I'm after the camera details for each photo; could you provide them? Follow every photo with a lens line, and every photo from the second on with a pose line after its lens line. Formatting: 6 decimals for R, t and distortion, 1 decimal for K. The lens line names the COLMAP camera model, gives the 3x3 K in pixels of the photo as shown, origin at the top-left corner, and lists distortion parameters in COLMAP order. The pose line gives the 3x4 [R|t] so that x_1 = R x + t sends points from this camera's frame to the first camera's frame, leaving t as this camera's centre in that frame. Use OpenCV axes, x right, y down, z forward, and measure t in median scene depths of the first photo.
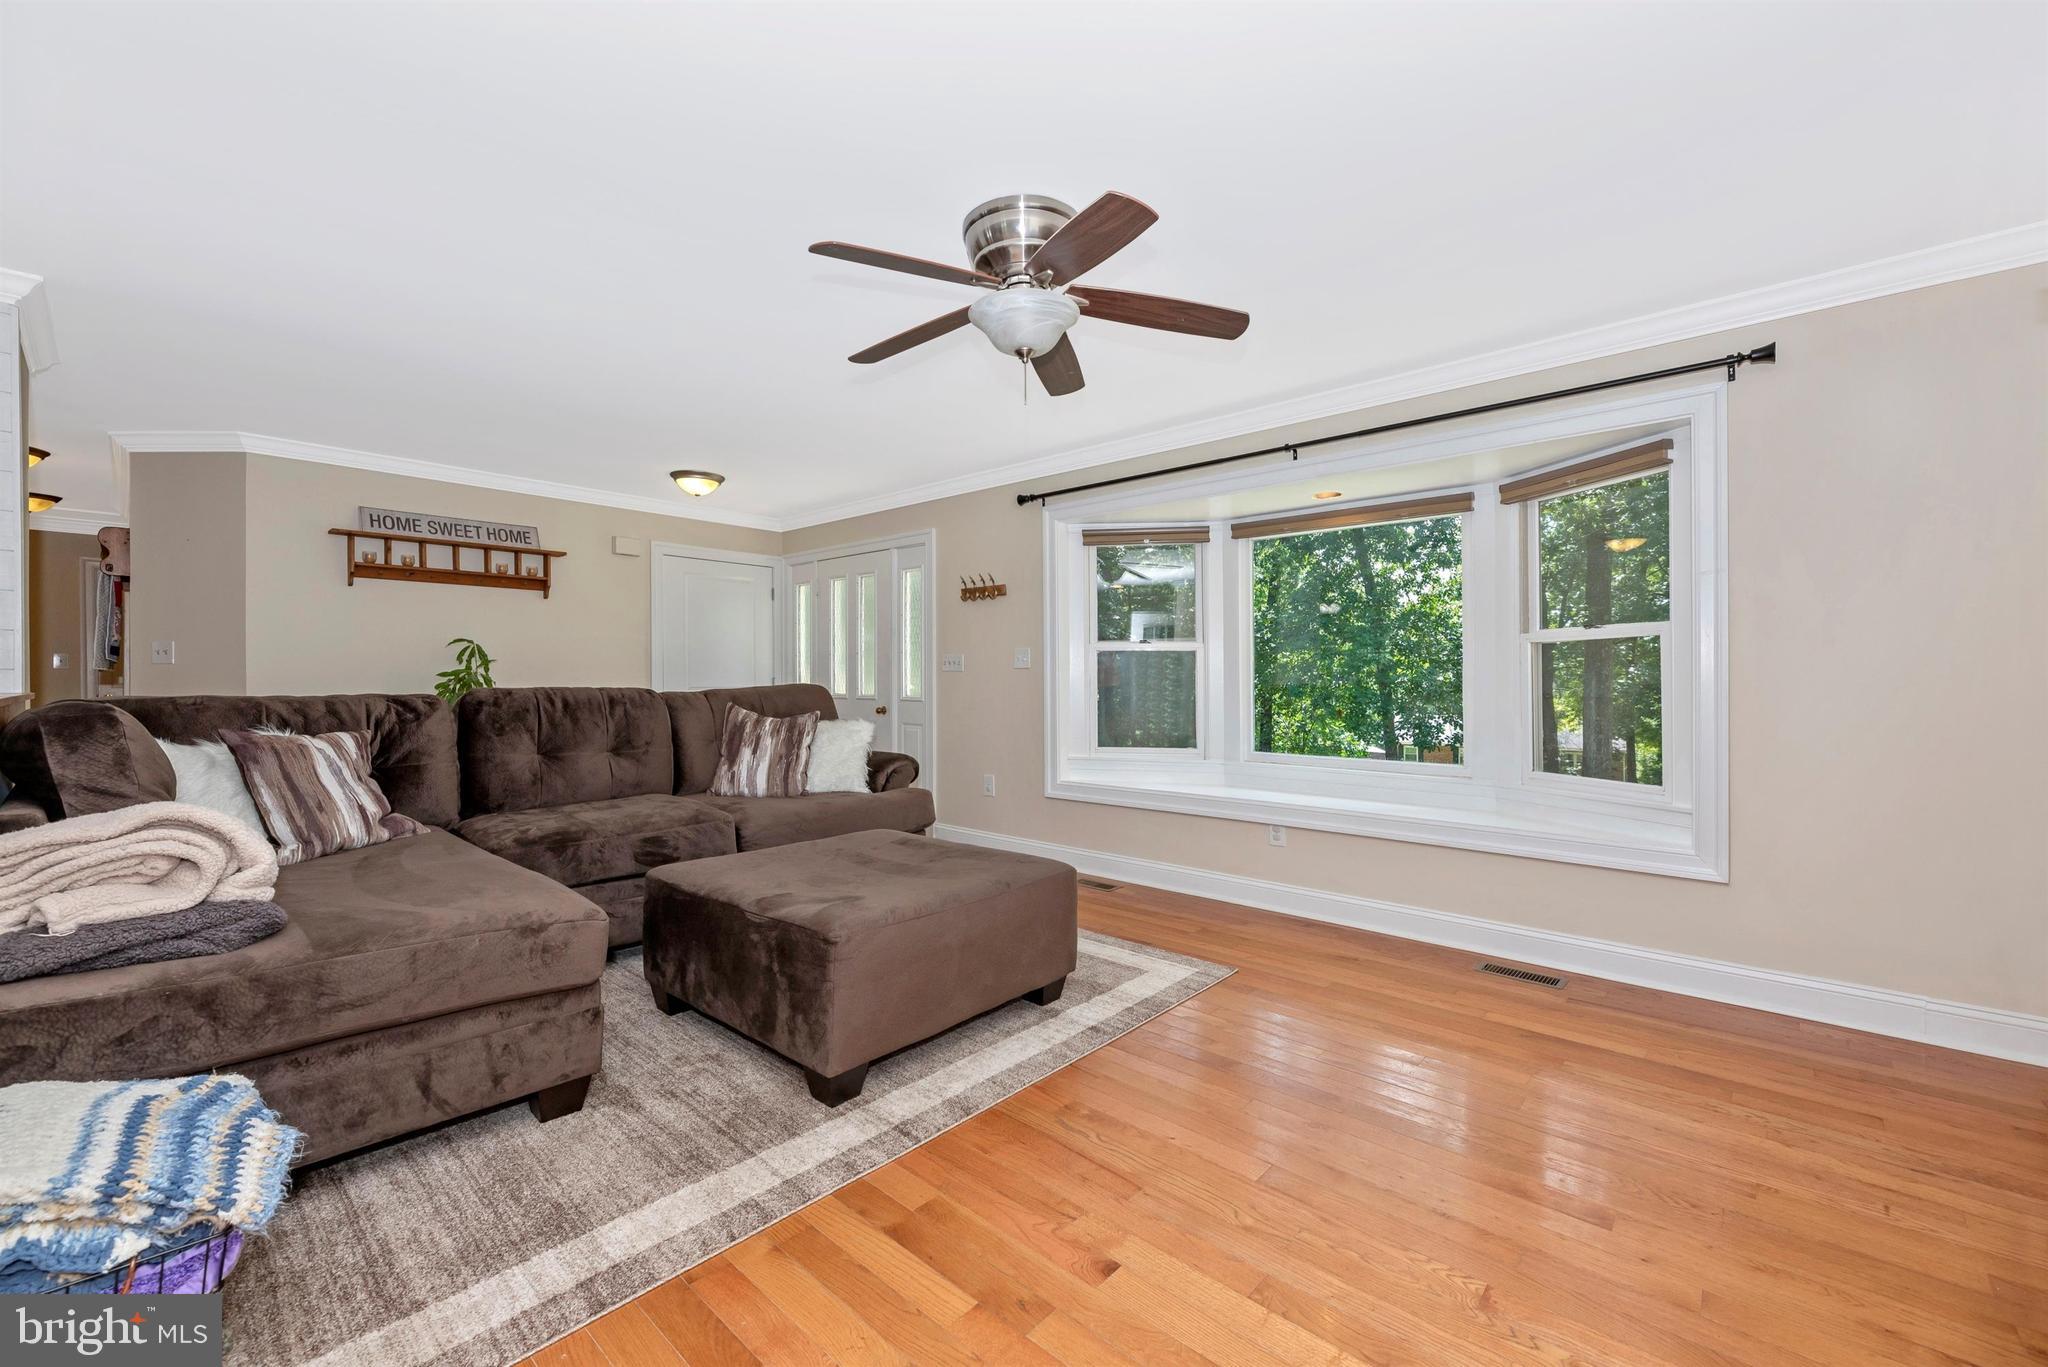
lens RADIAL K [[819.5, 0, 1023.0], [0, 819.5, 672.1], [0, 0, 1]] dist [0.002339, -0.001609]
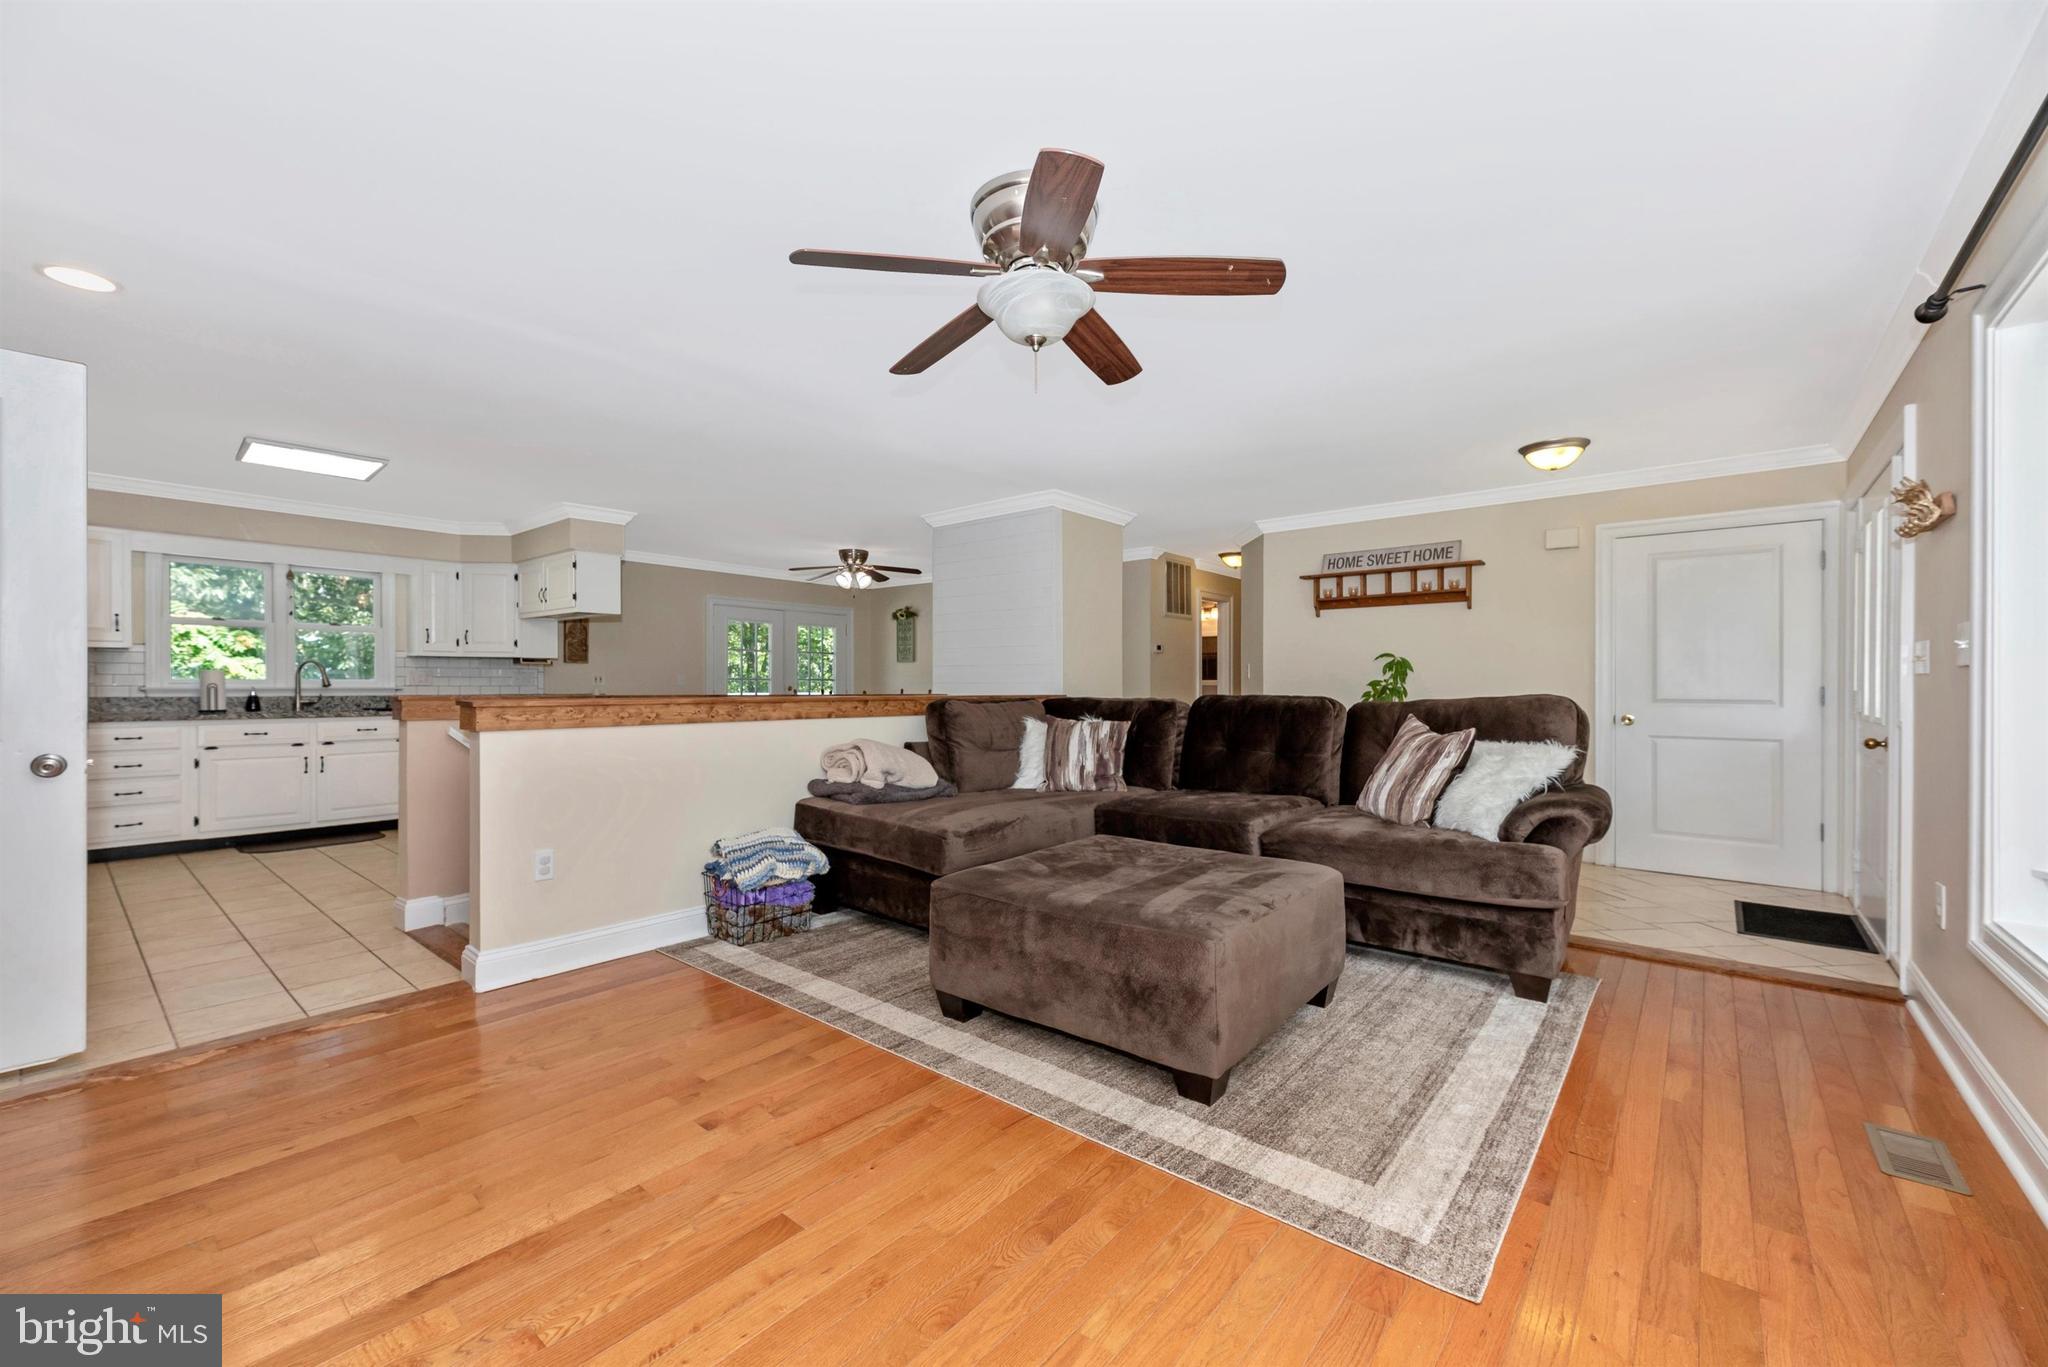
lens RADIAL K [[819.5, 0, 1026.2], [0, 819.5, 702.4], [0, 0, 1]] dist [0.002339, -0.001609]
pose [[0.048658, 0.018502, -0.998644, 0.457687], [0.006877, 0.999799, 0.018859, 0.003424], [0.998792, -0.007786, 0.048521, 0.458329]]
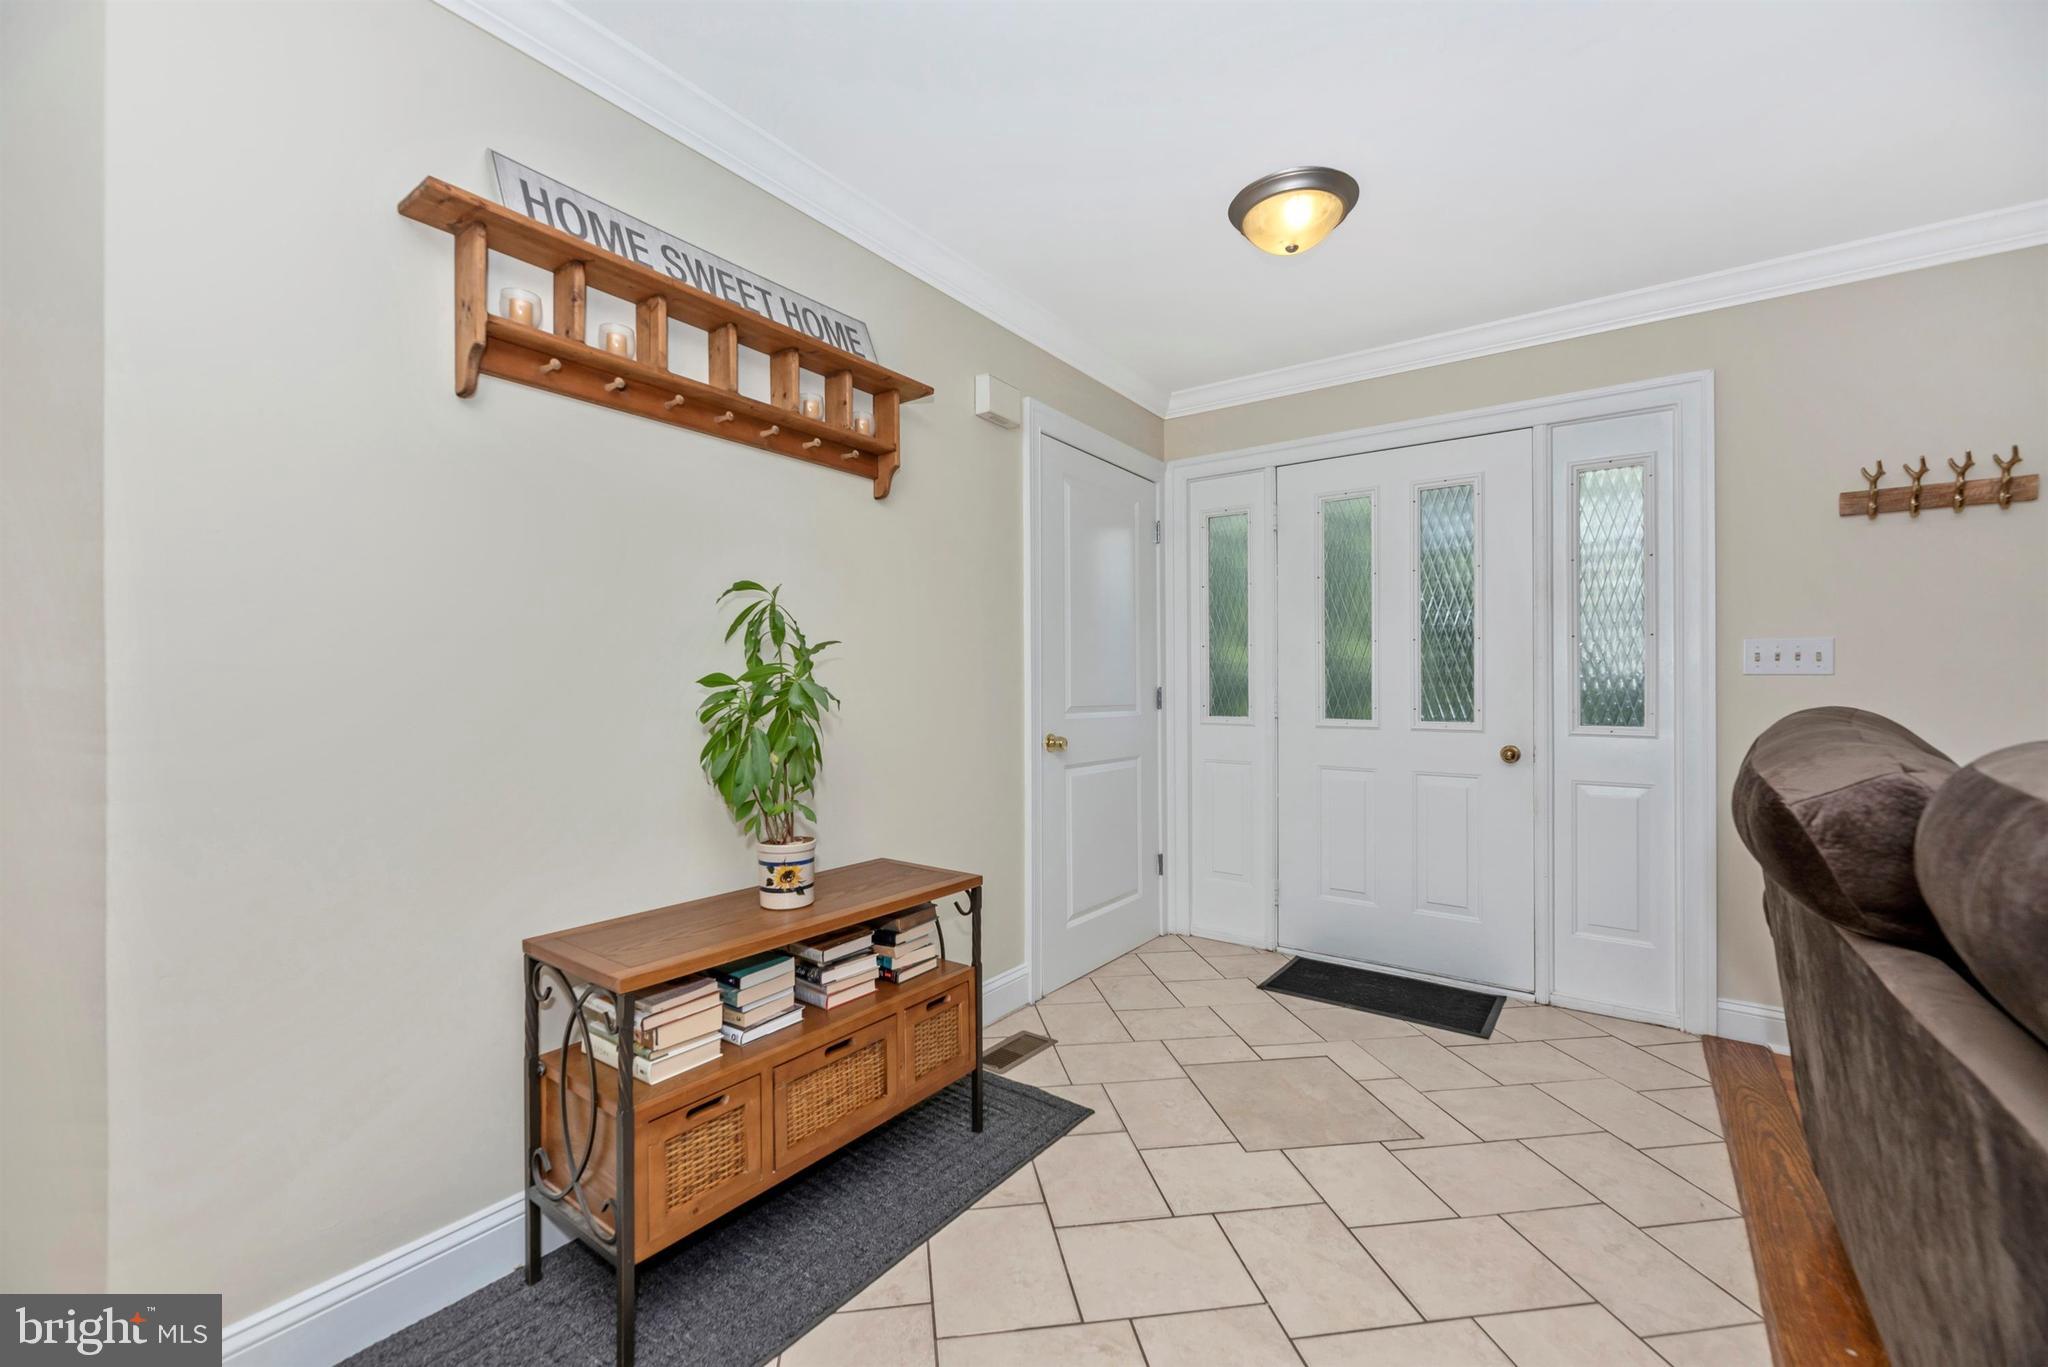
lens RADIAL K [[819.5, 0, 1019.4], [0, 819.5, 674.9], [0, 0, 1]] dist [0.002339, -0.001609]
pose [[0.993697, 0.001332, 0.112088, -0.632674], [-0.003168, 0.999864, 0.016198, -0.006981], [-0.112051, -0.016451, 0.993566, 0.652399]]
